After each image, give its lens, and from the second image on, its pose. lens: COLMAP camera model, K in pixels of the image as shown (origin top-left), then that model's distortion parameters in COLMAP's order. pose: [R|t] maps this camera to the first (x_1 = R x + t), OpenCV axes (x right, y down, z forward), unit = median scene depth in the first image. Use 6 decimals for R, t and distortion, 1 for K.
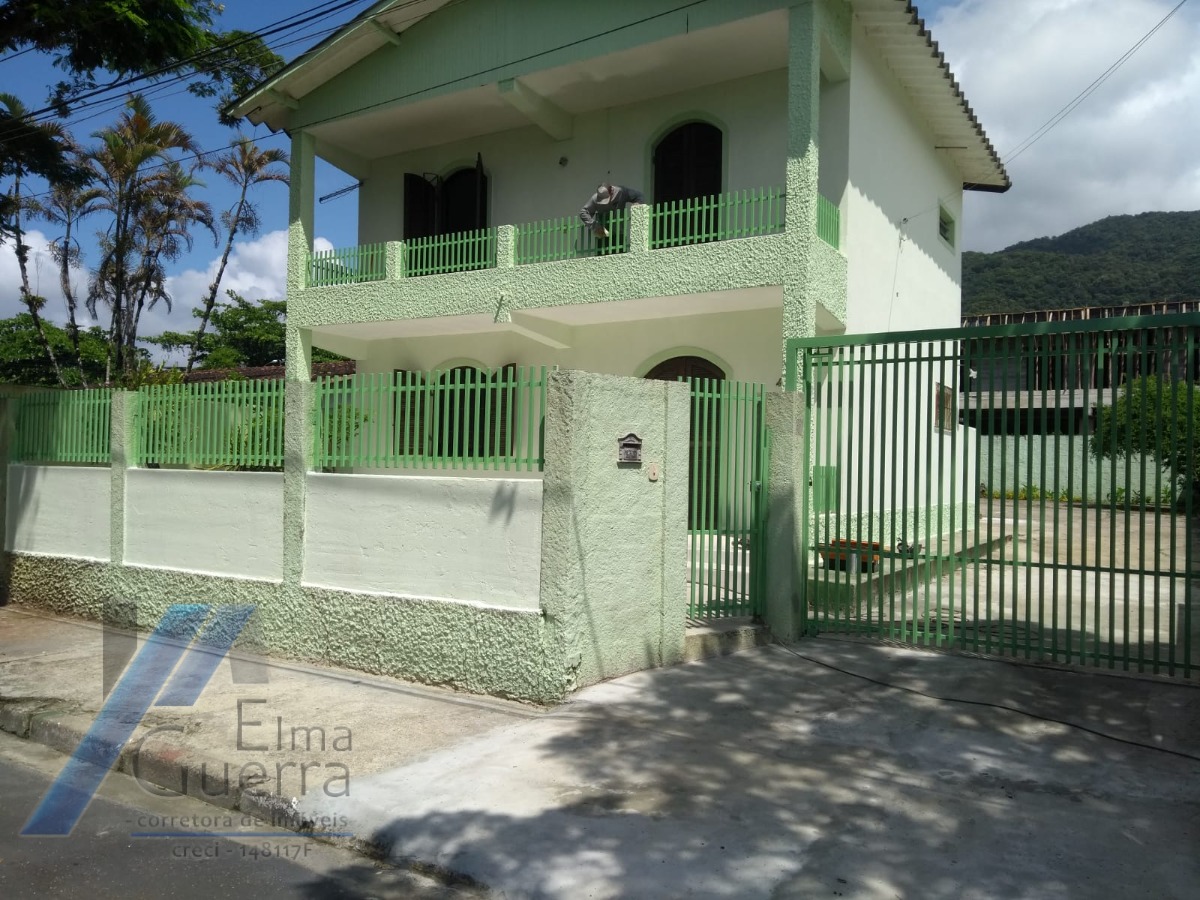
lens RADIAL K [[945.0, 0, 600.8], [0, 945.0, 454.6], [0, 0, 1]] dist [0.083047, -0.000215]
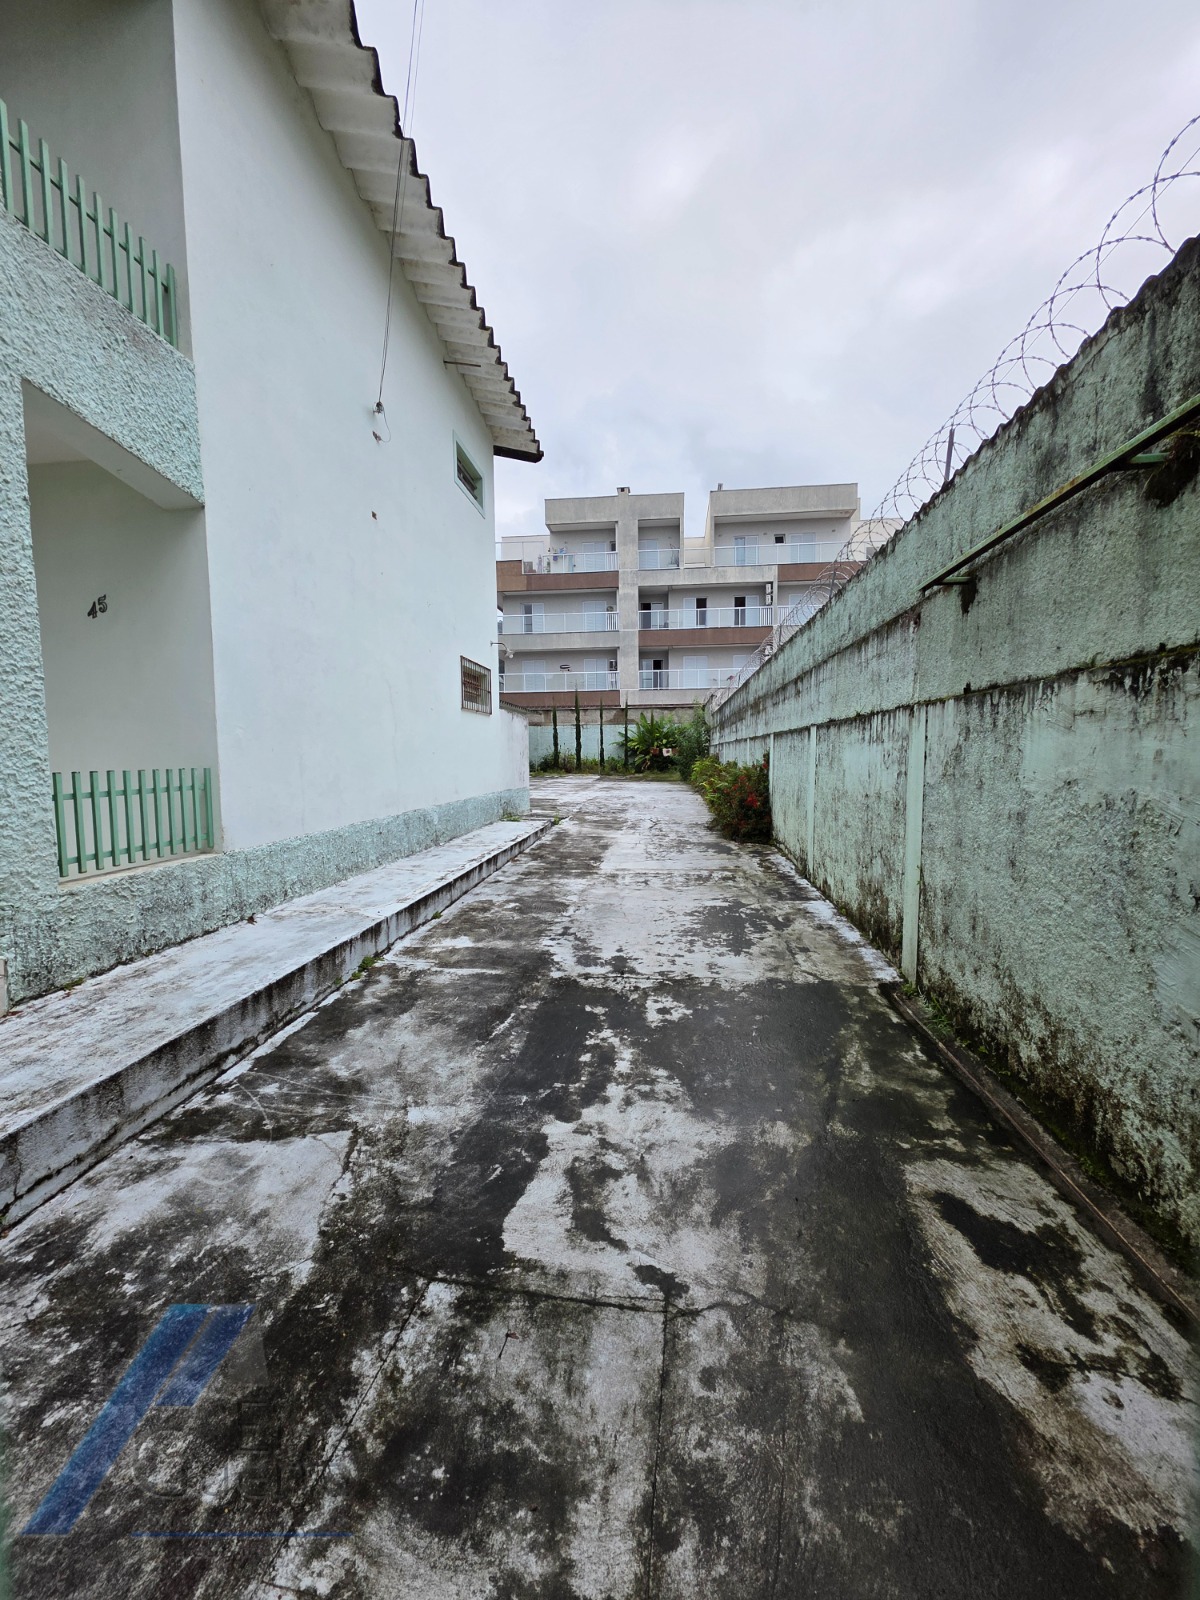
lens RADIAL K [[644.4, 0, 622.4], [0, 644.4, 802.9], [0, 0, 1]] dist [0.000690, 0.000392]
pose [[0.895732, -0.063146, 0.440088, 0.297738], [0.021801, 0.994910, 0.098384, 0.001533], [-0.444060, -0.078532, 0.892549, 0.565787]]
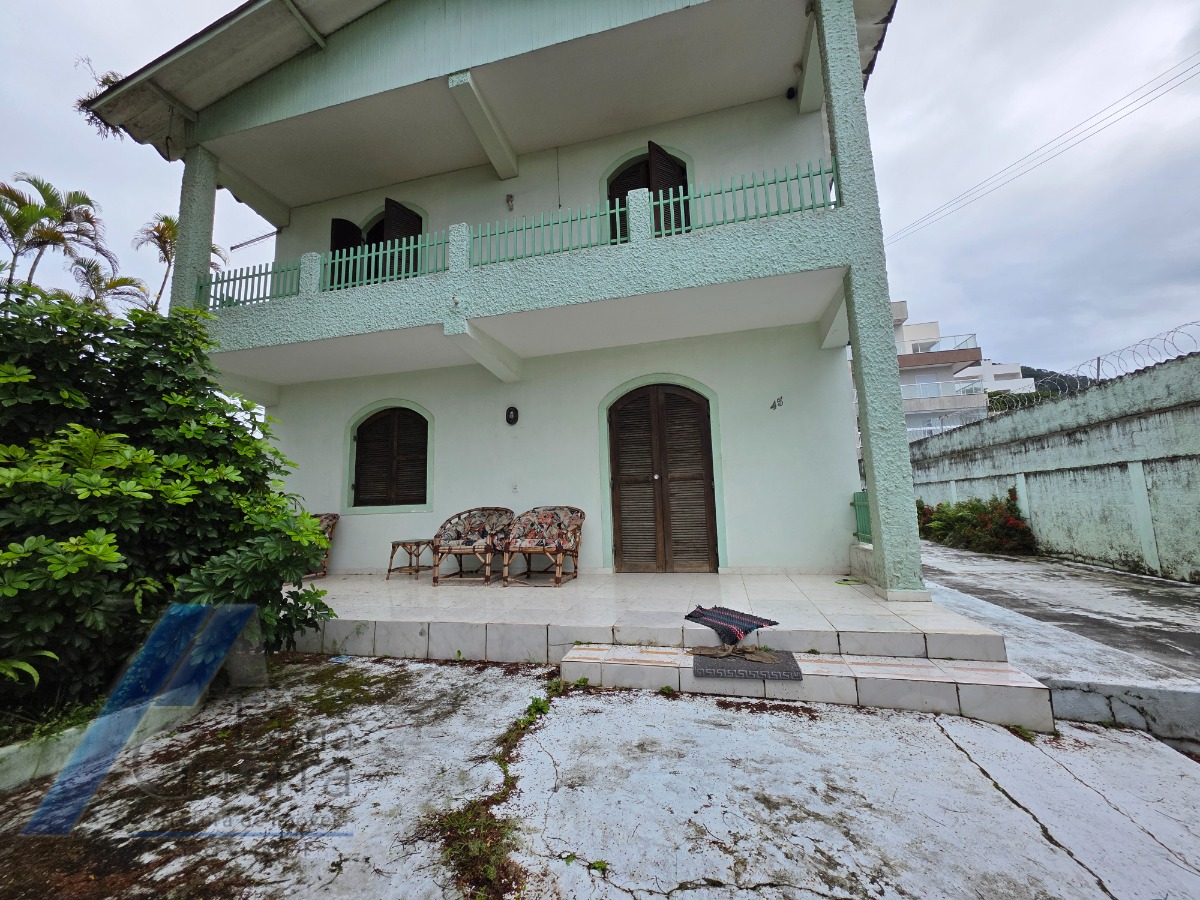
lens RADIAL K [[486.0, 0, 600.1], [0, 486.0, 441.1], [0, 0, 1]] dist [0.001017, 0.000156]
pose [[0.952260, -0.008650, 0.305166, -0.124448], [0.046570, 0.992016, -0.117202, 0.007103], [-0.301716, 0.125818, 0.945059, 0.629612]]
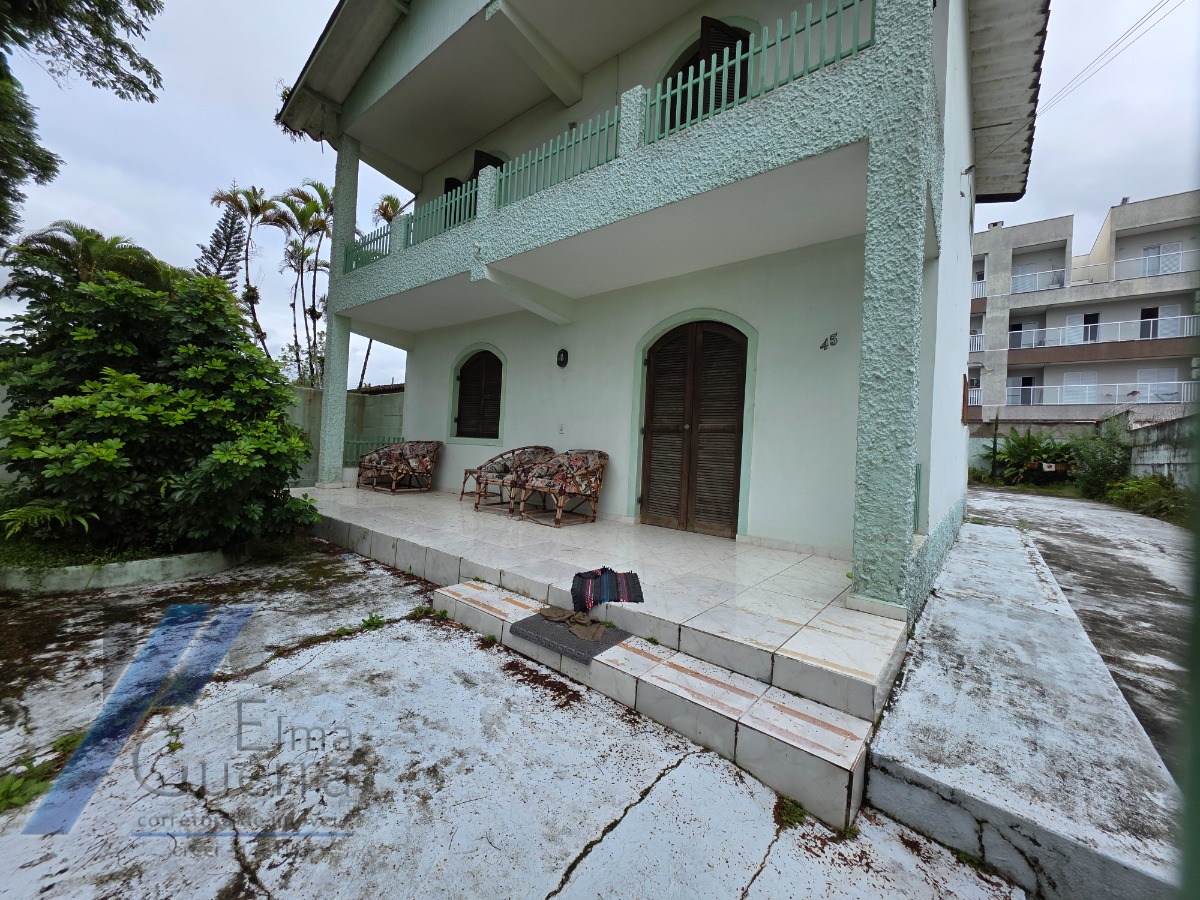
lens RADIAL K [[483.6, 0, 595.3], [0, 483.6, 443.1], [0, 0, 1]] dist [0.001215, 0.000093]
pose [[0.989620, 0.028258, -0.140905, 0.071211], [-0.027941, 0.999601, 0.004224, 0.003150], [0.140968, -0.000244, 0.990014, 0.632825]]
